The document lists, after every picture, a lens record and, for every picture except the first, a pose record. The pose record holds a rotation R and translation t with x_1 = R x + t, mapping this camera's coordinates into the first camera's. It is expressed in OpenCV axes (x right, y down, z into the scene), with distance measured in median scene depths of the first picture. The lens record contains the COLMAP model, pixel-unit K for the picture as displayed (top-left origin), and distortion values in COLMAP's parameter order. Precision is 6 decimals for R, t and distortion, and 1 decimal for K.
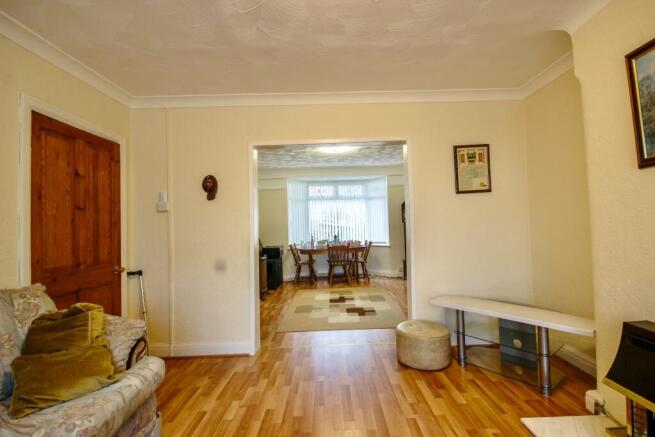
lens RADIAL K [[310.2, 0, 327.5], [0, 310.2, 218.5], [0, 0, 1]] dist [-0.001523, -0.000068]
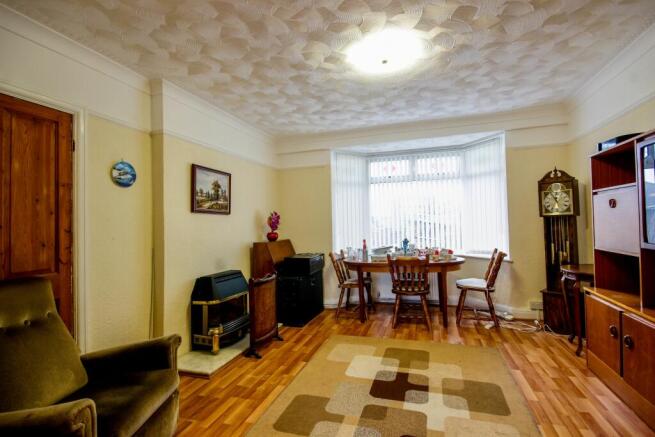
lens RADIAL K [[310.2, 0, 327.5], [0, 310.2, 218.5], [0, 0, 1]] dist [-0.001523, -0.000068]
pose [[0.952672, -0.002285, -0.303992, 0.060746], [0.006337, 0.999904, 0.012344, 0.006855], [0.303934, -0.013686, 0.952595, 0.388499]]
